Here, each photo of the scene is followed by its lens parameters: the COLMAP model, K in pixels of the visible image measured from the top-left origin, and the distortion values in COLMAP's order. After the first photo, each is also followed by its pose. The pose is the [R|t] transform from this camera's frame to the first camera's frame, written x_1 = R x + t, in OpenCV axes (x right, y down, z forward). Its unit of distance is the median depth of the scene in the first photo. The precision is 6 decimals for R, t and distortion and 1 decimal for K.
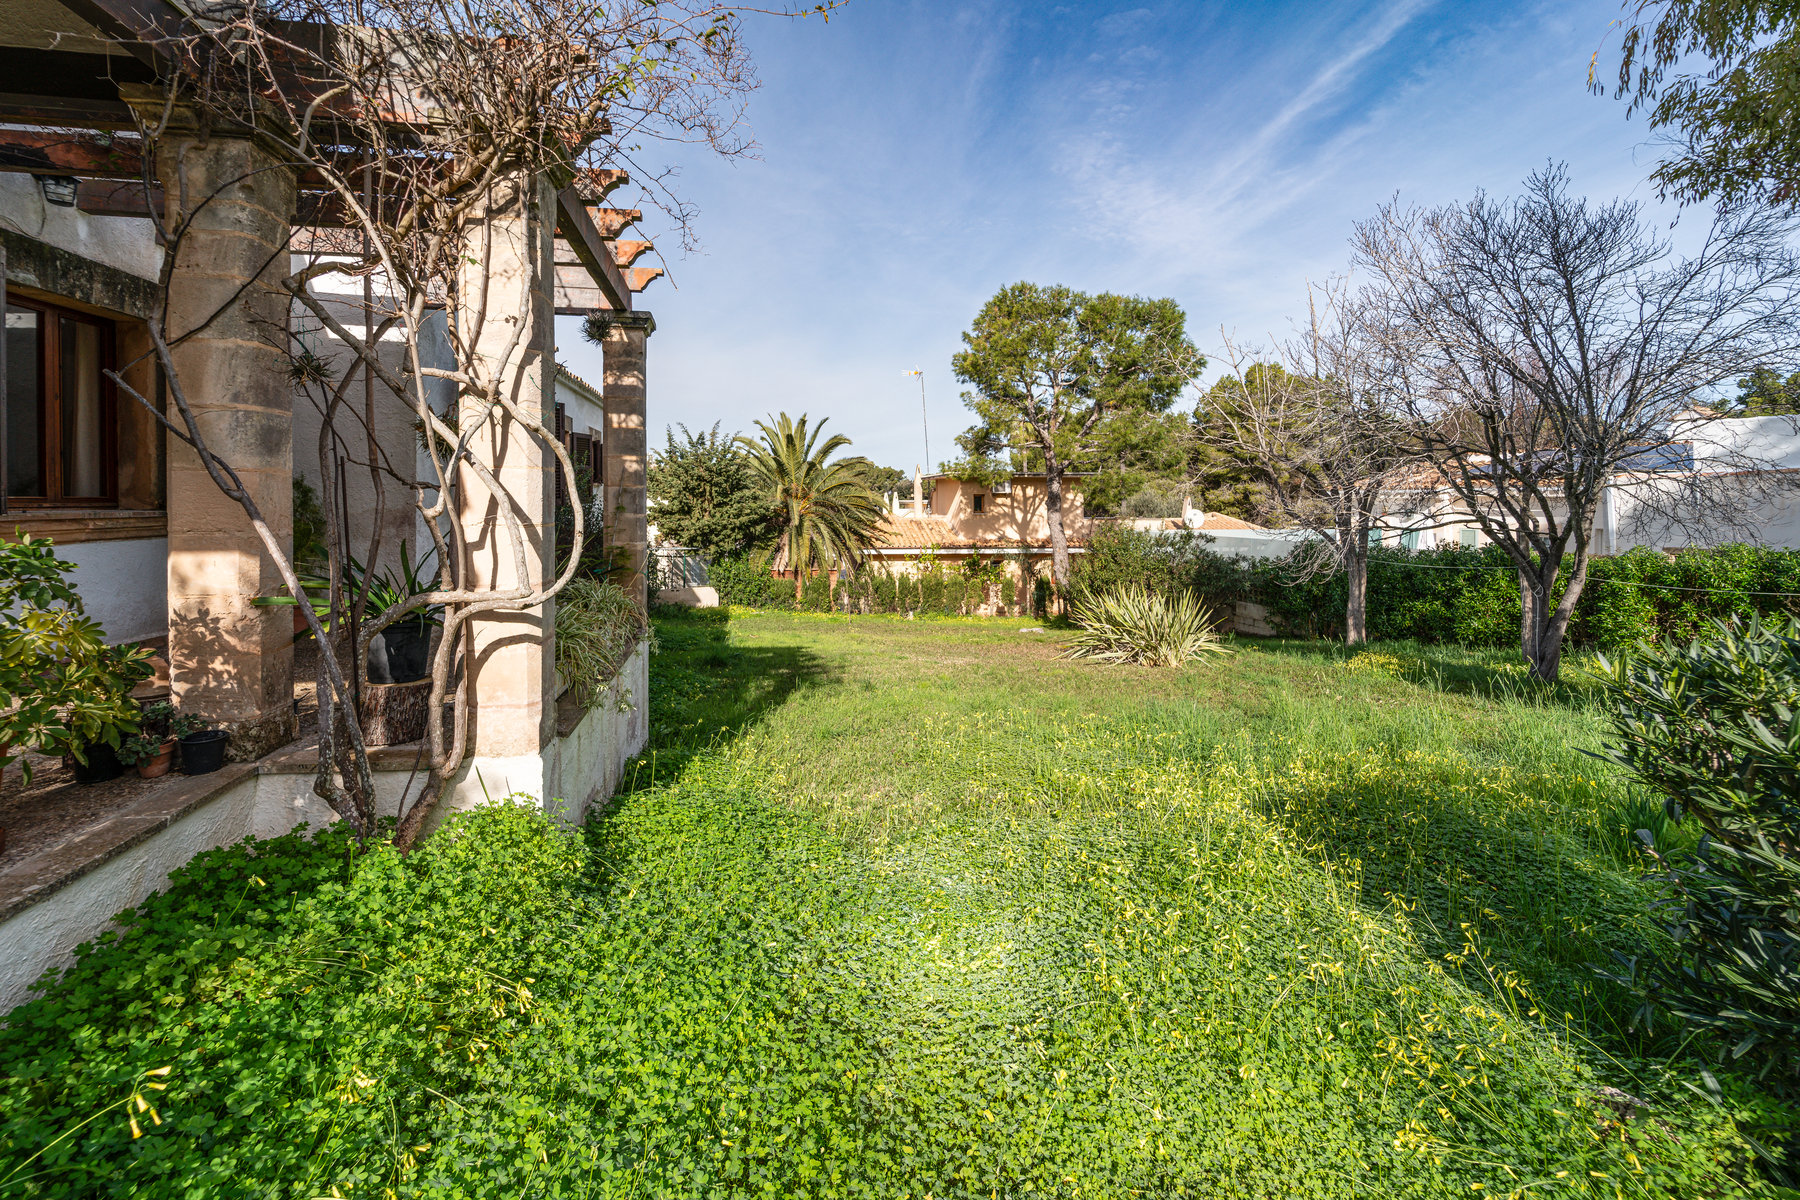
lens RADIAL K [[755.0, 0, 872.0], [0, 755.0, 511.4], [0, 0, 1]] dist [0.000056, -0.001465]
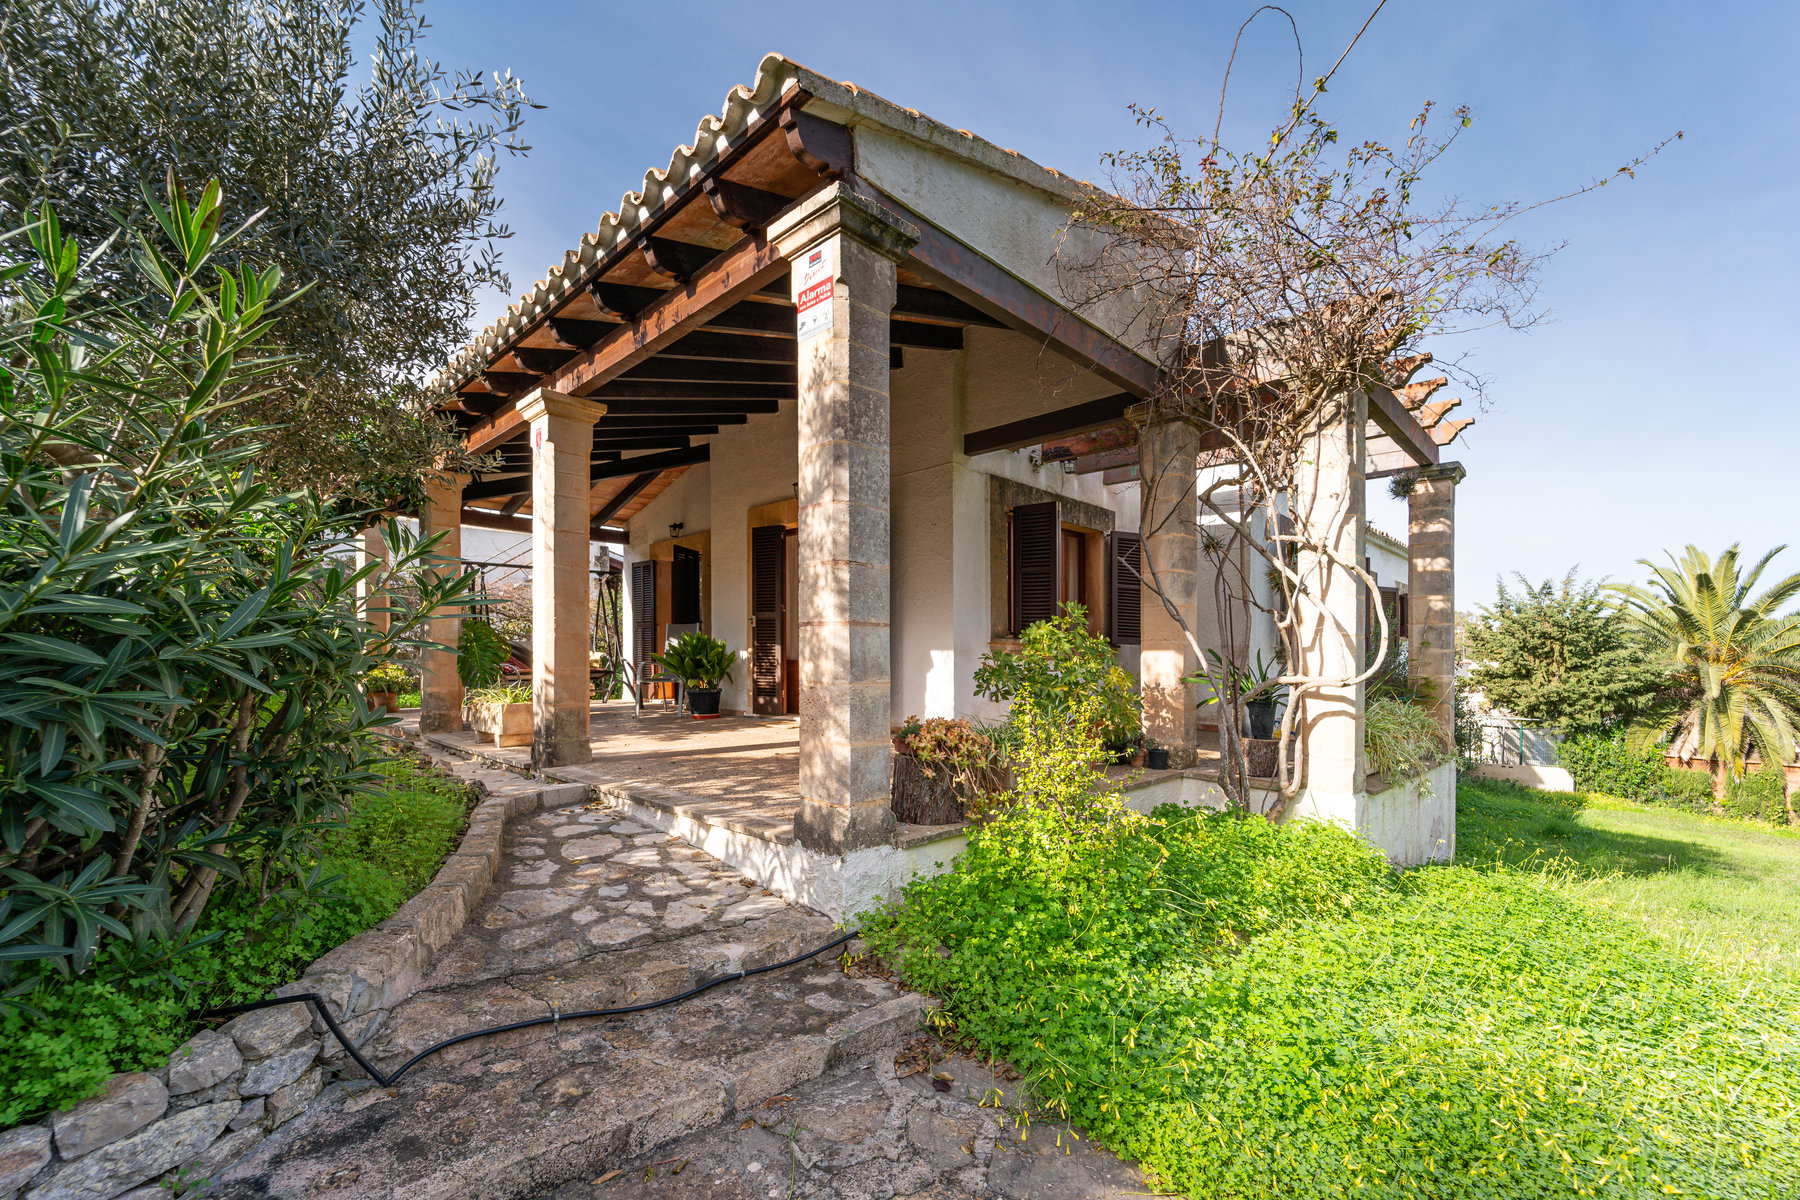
lens RADIAL K [[755.0, 0, 909.4], [0, 755.0, 648.8], [0, 0, 1]] dist [0.000056, -0.001465]
pose [[0.596785, -0.008121, -0.802360, 0.204474], [-0.023851, 0.999327, -0.027855, 0.104470], [0.802046, 0.035761, 0.596190, -0.527982]]
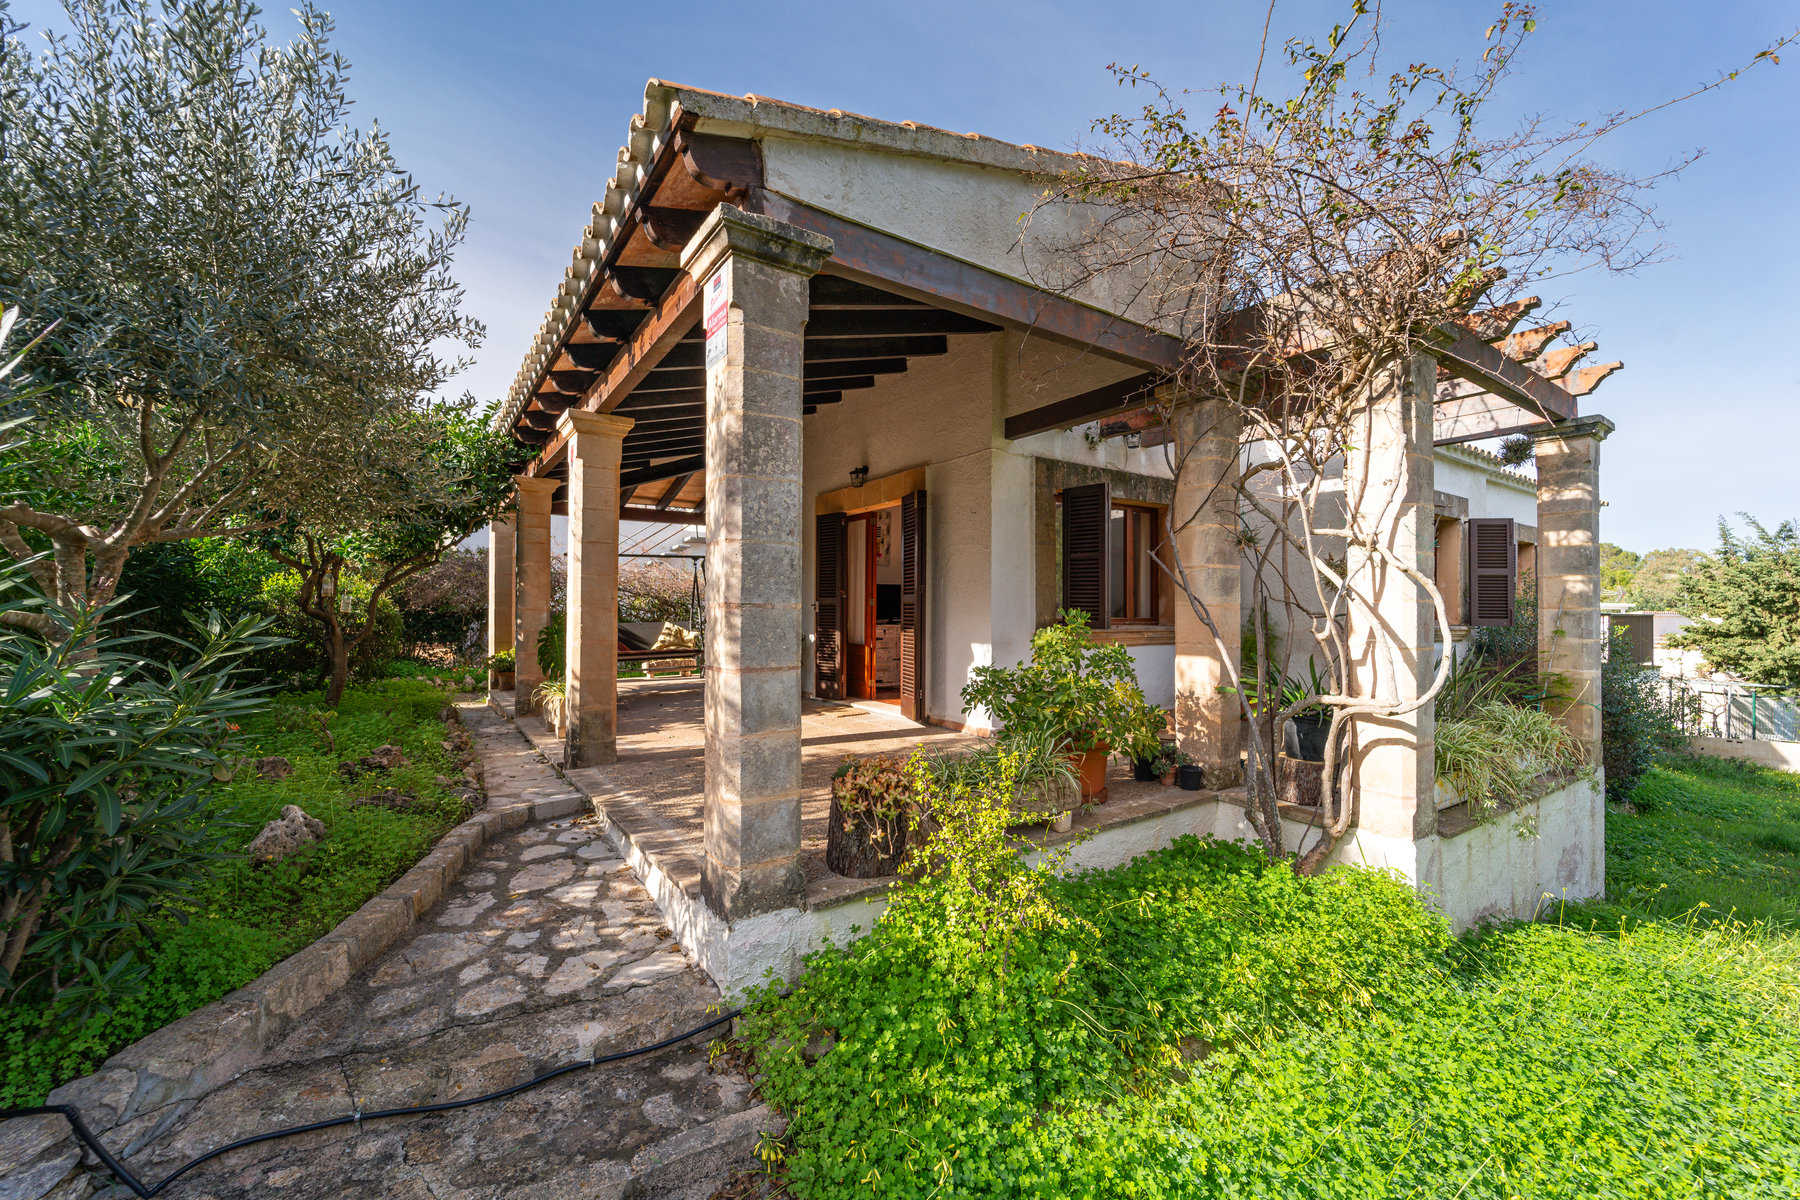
lens RADIAL K [[723.7, 0, 914.5], [0, 723.7, 591.8], [0, 0, 1]] dist [-0.001342, -0.000381]
pose [[0.434559, -0.024392, -0.900313, 0.251750], [-0.017213, 0.999226, -0.035380, -0.018063], [0.900479, 0.030872, 0.433803, -0.213257]]
